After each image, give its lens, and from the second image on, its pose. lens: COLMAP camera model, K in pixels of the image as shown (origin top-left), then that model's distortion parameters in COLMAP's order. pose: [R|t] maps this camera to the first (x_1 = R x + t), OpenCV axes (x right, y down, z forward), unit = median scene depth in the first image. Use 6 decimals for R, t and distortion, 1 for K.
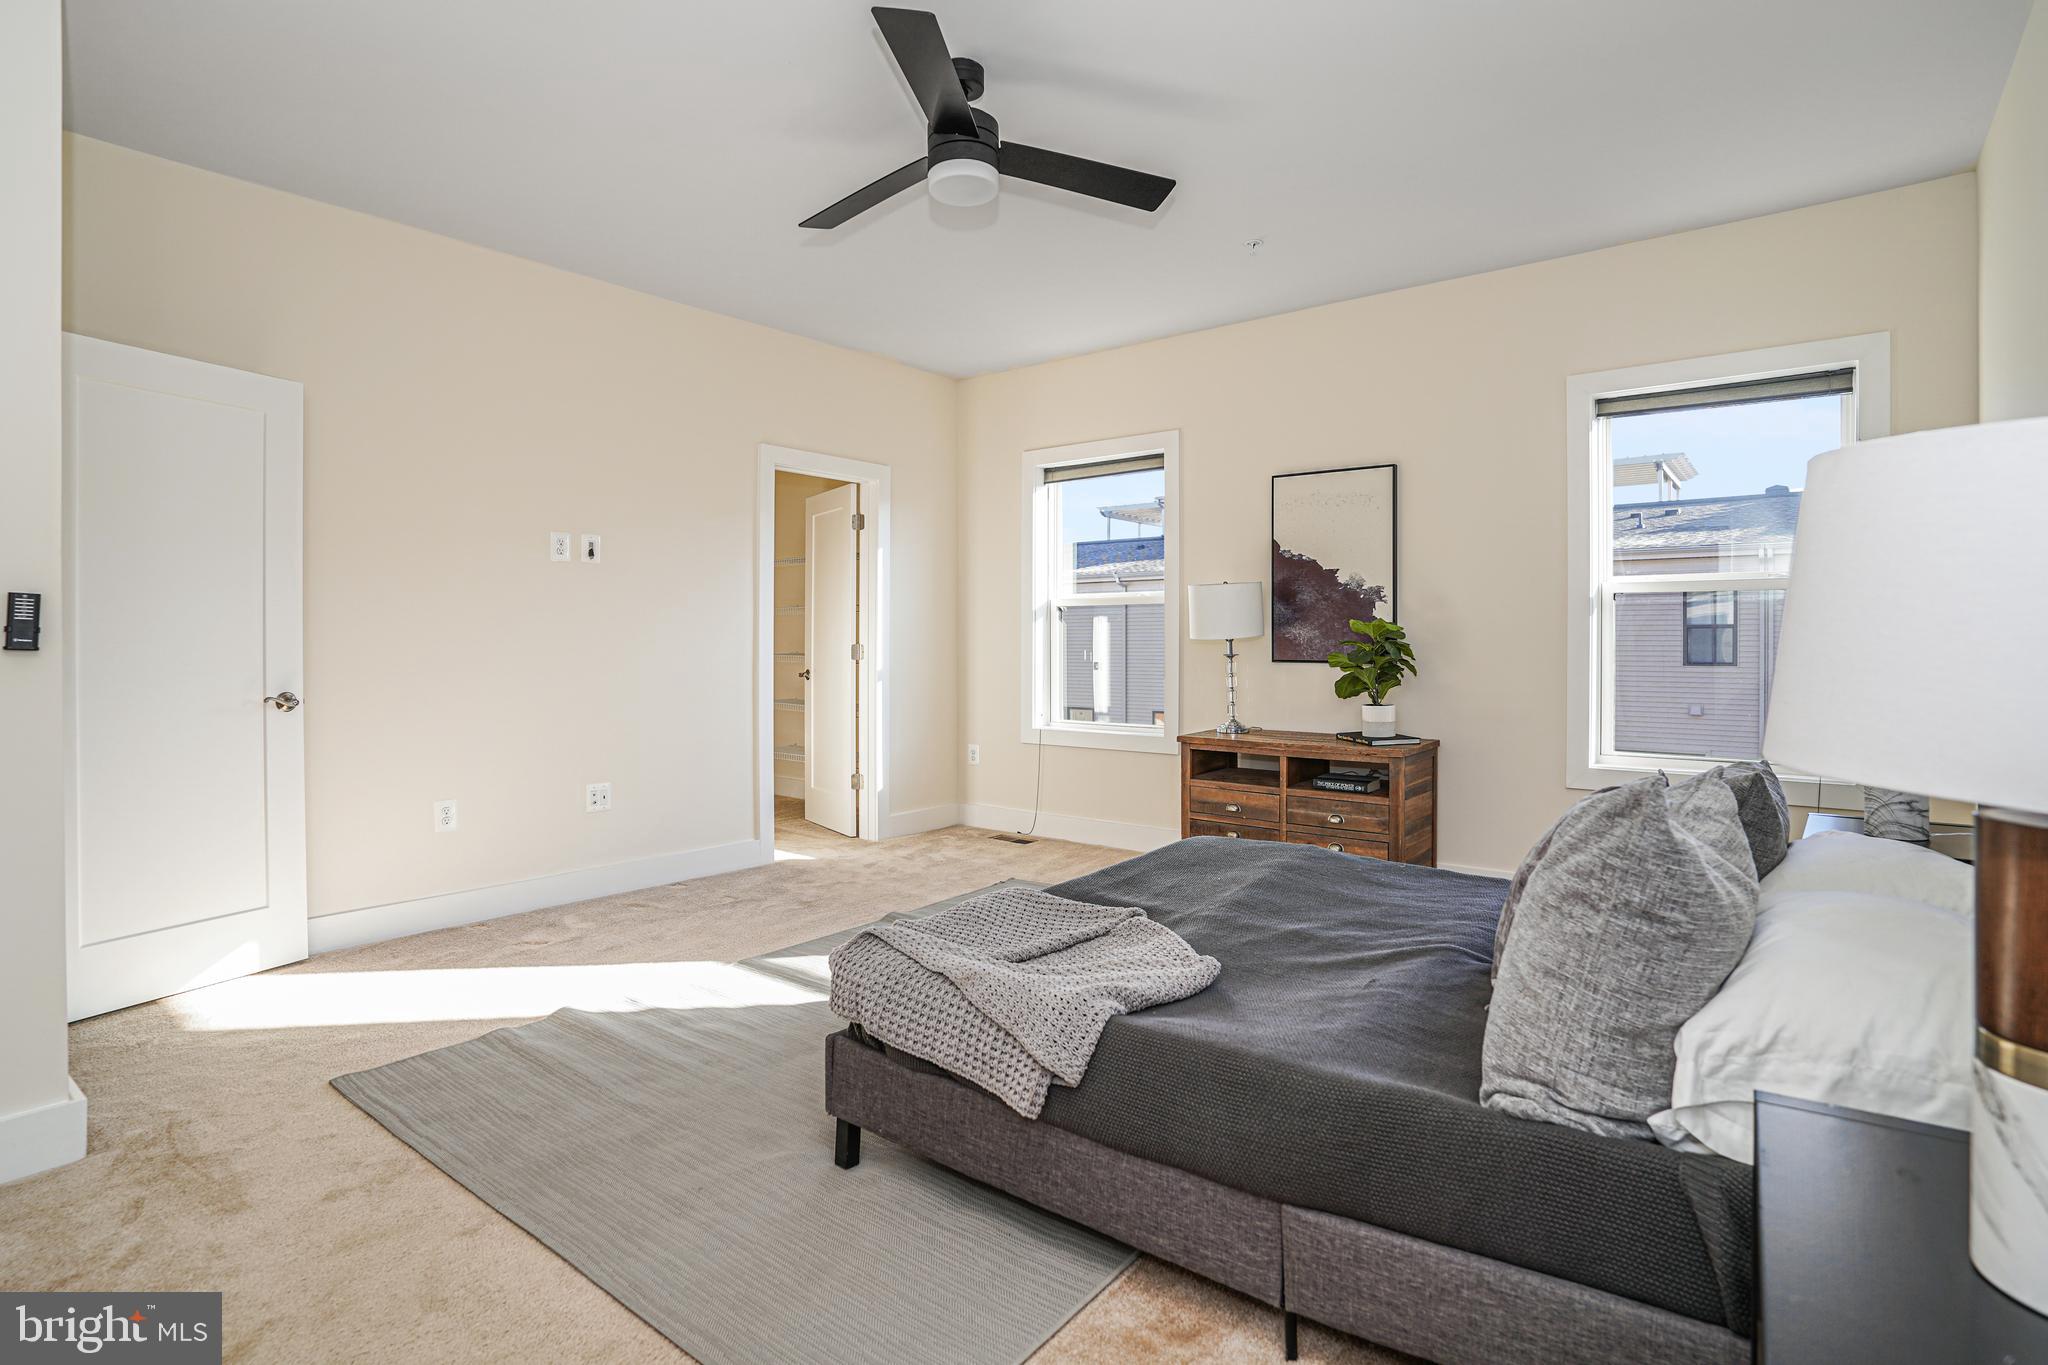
lens RADIAL K [[1004.2, 0, 1025.4], [0, 1004.2, 661.6], [0, 0, 1]] dist [-0.145093, 0.121172]
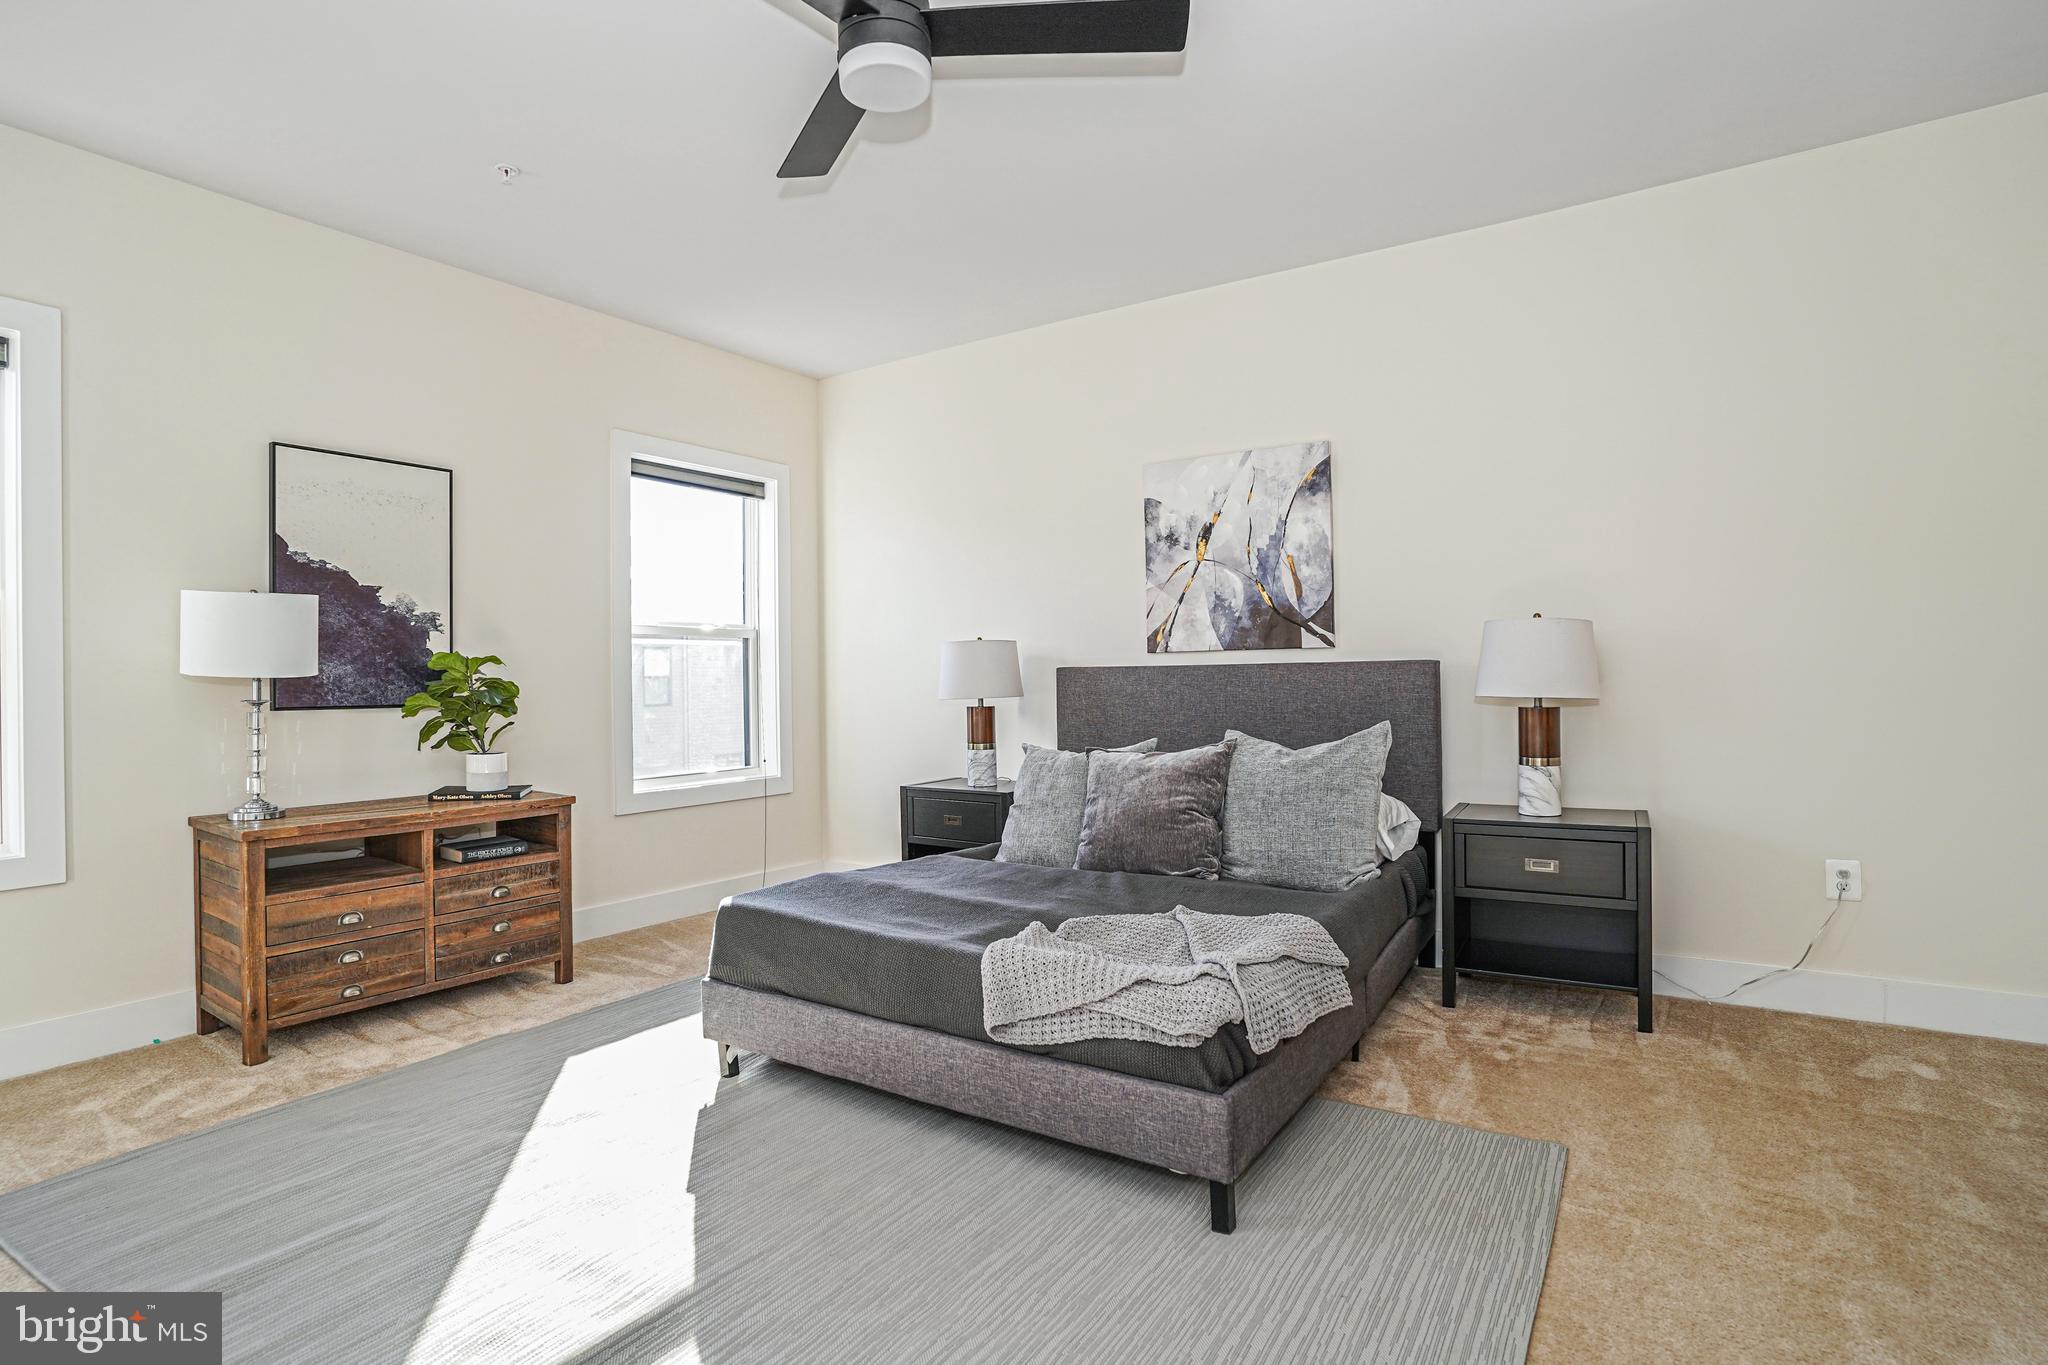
lens RADIAL K [[1017.9, 0, 1022.8], [0, 1017.9, 680.0], [0, 0, 1]] dist [-0.081385, 0.040230]
pose [[-0.081793, -0.002723, 0.996646, -0.513900], [0.028534, 0.999580, 0.005073, -0.010050], [-0.996241, 0.028853, -0.081681, 0.578078]]
